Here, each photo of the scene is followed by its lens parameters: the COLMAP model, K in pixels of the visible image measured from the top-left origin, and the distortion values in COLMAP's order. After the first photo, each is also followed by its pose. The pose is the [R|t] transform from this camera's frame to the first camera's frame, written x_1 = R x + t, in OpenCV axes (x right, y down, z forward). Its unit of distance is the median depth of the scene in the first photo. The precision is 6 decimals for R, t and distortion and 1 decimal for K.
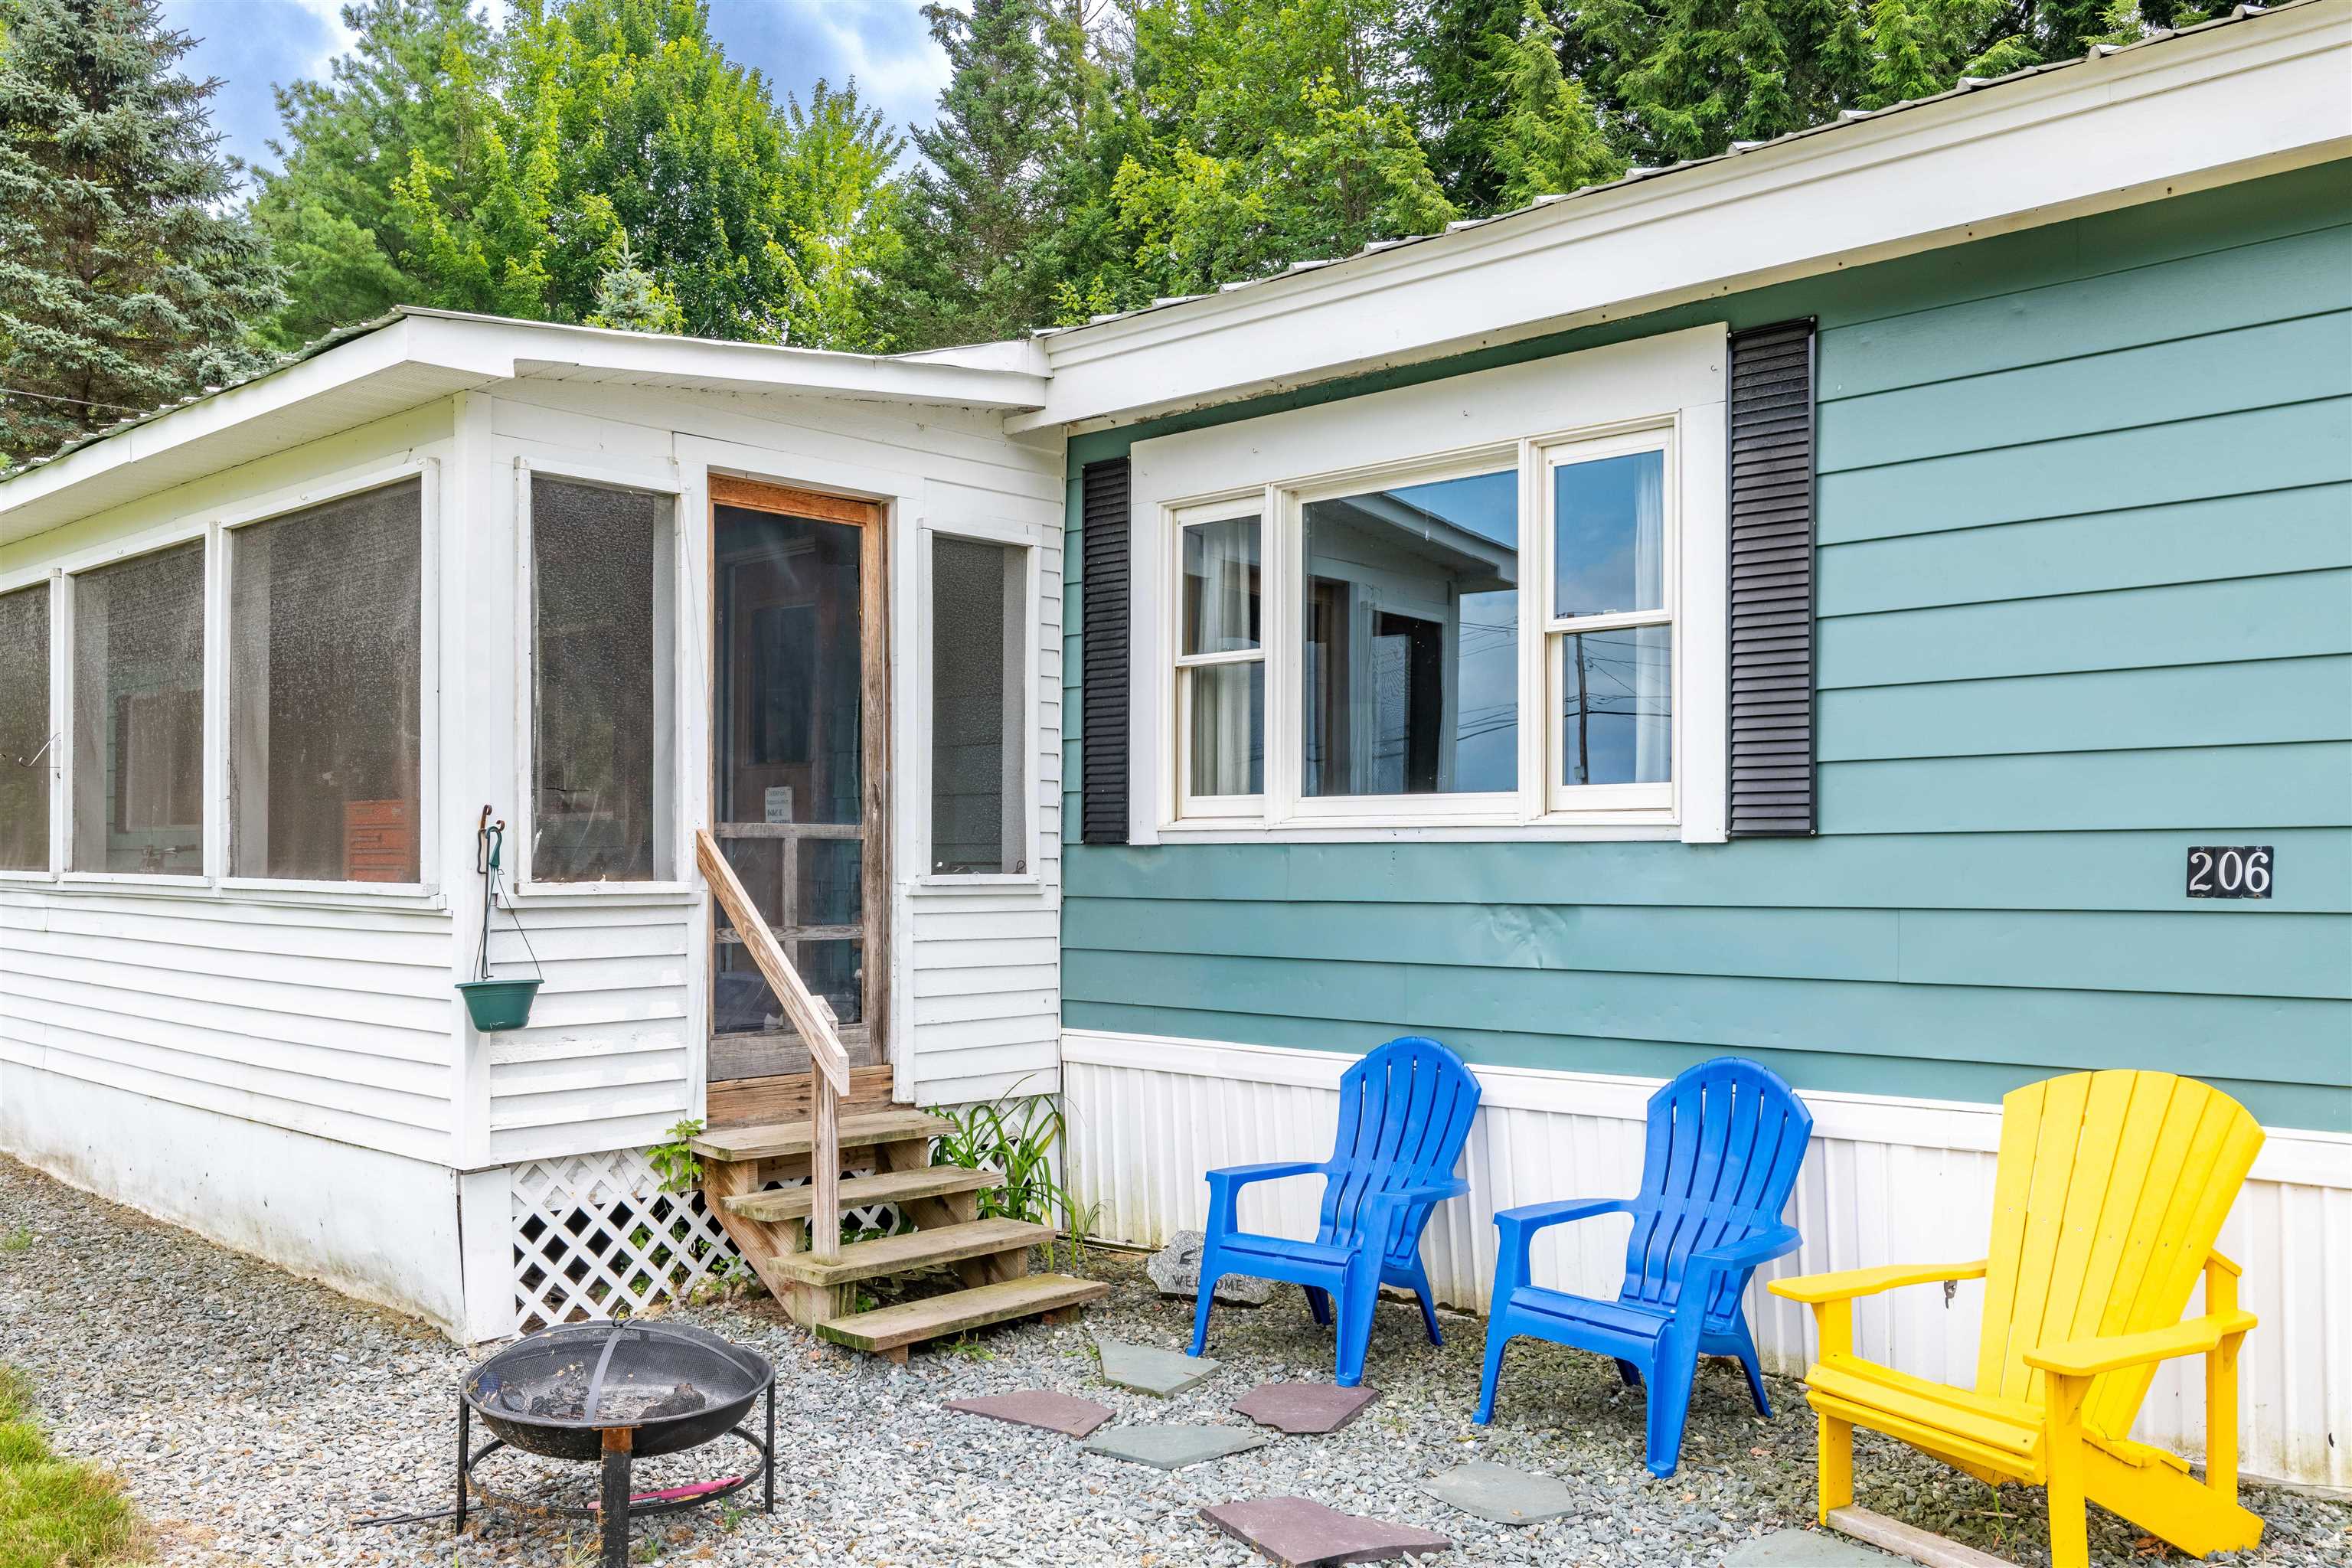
lens RADIAL K [[1985.7, 0, 1219.6], [0, 1985.7, 875.1], [0, 0, 1]] dist [0.015791, 0.003283]
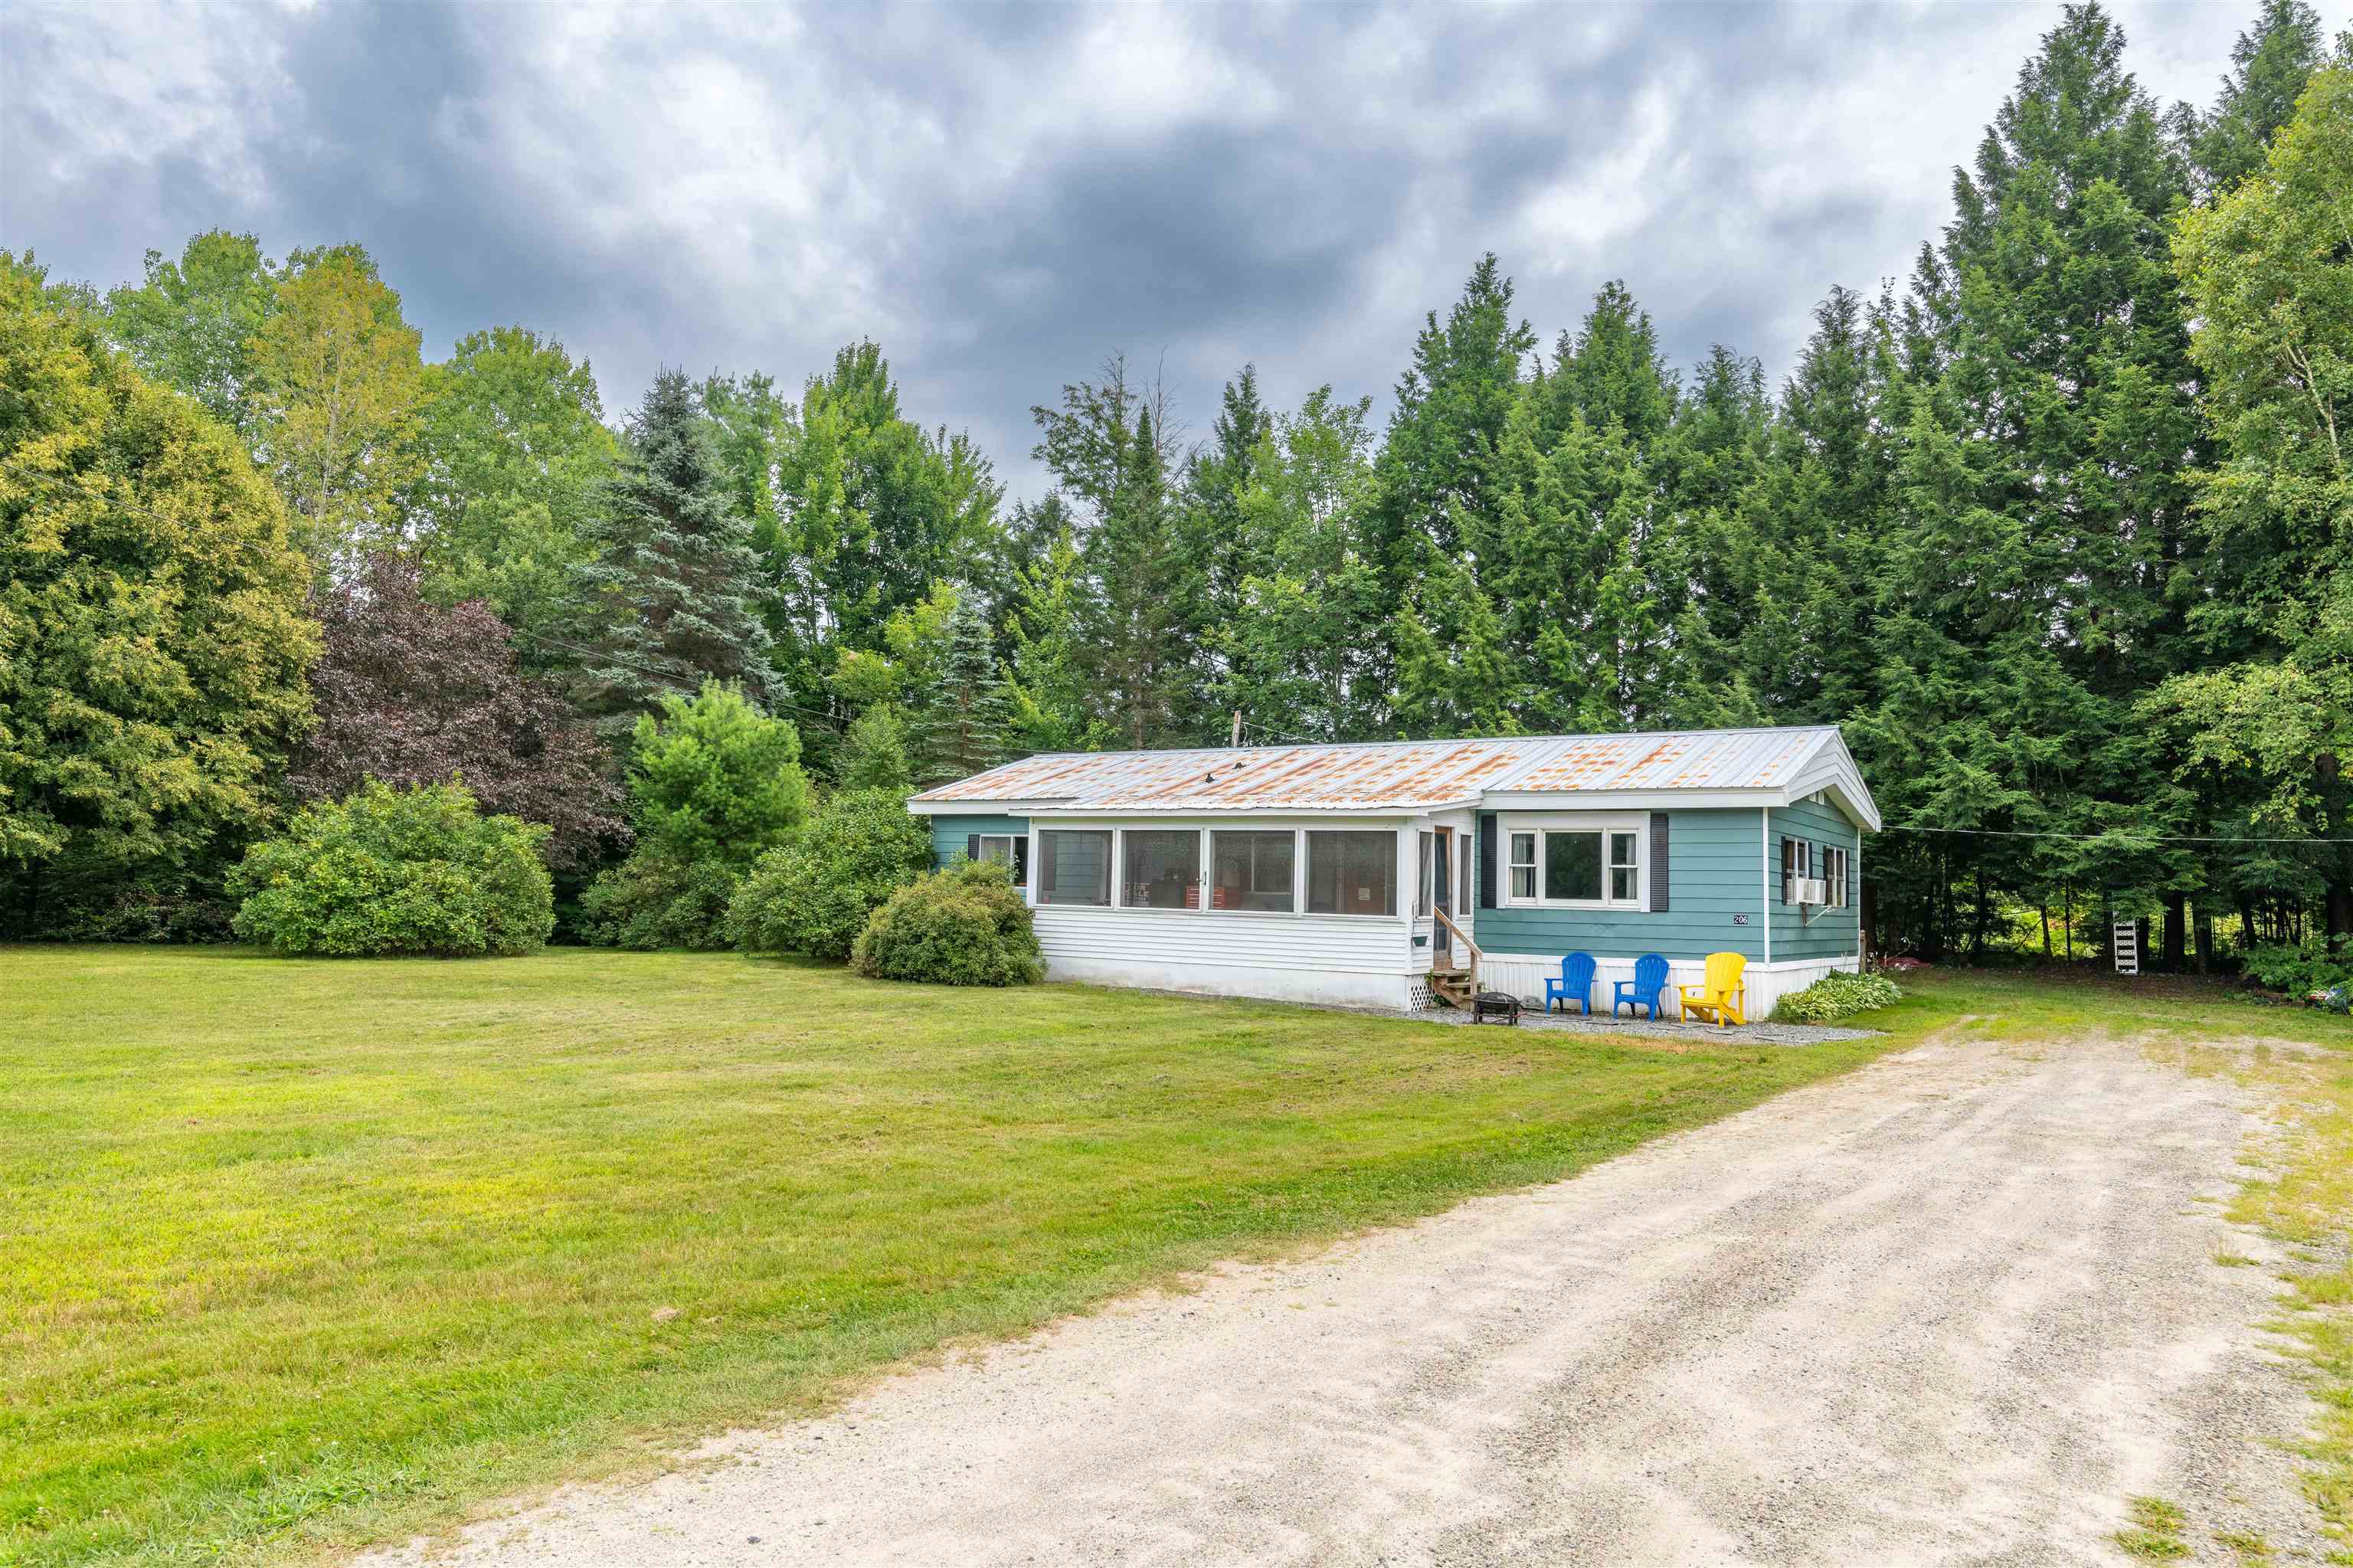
lens RADIAL K [[1665.9, 0, 1186.5], [0, 1665.9, 777.2], [0, 0, 1]] dist [-0.002759, 0.000356]
pose [[0.985608, 0.029679, 0.166419, -1.533864], [-0.018506, 0.997494, -0.068291, -0.045252], [-0.168029, 0.064229, 0.983687, -2.839580]]
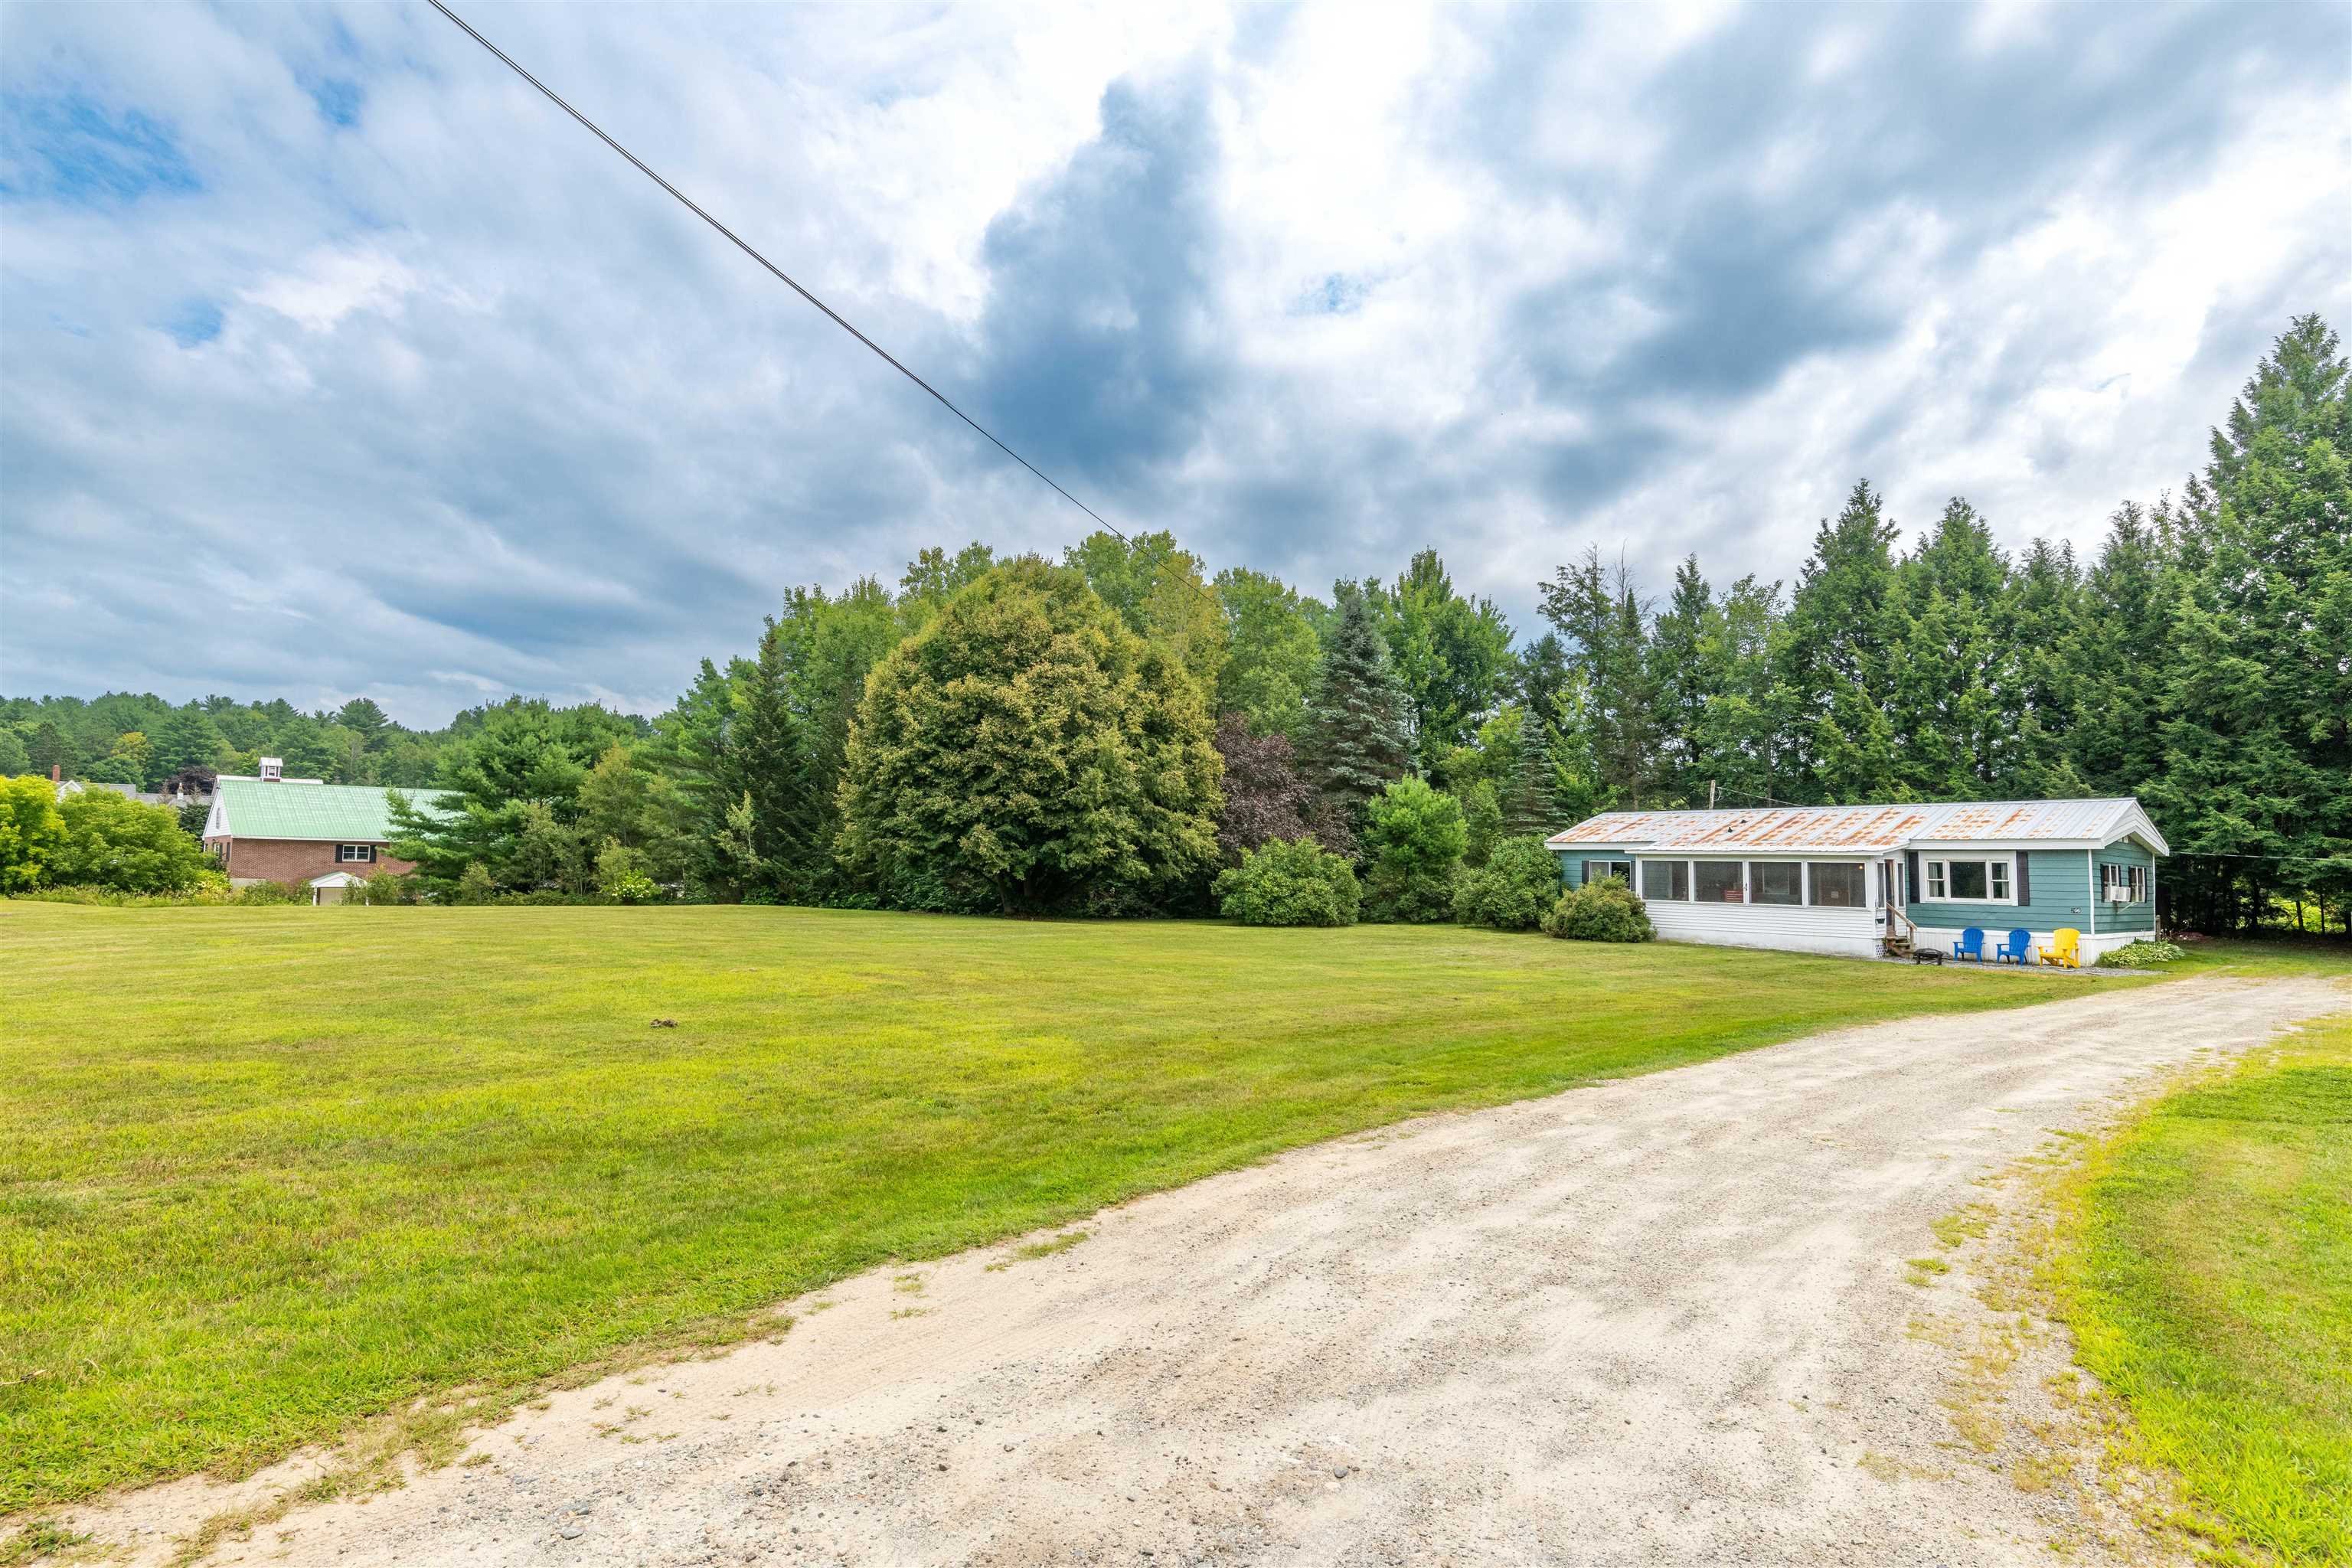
lens RADIAL K [[1277.6, 0, 1166.9], [0, 1277.6, 771.8], [0, 0, 1]] dist [0.005210, -0.000371]
pose [[0.993700, 0.004003, -0.112000, -2.851387], [-0.012715, 0.996936, -0.077176, -0.120782], [0.111347, 0.078114, 0.990707, -5.115179]]
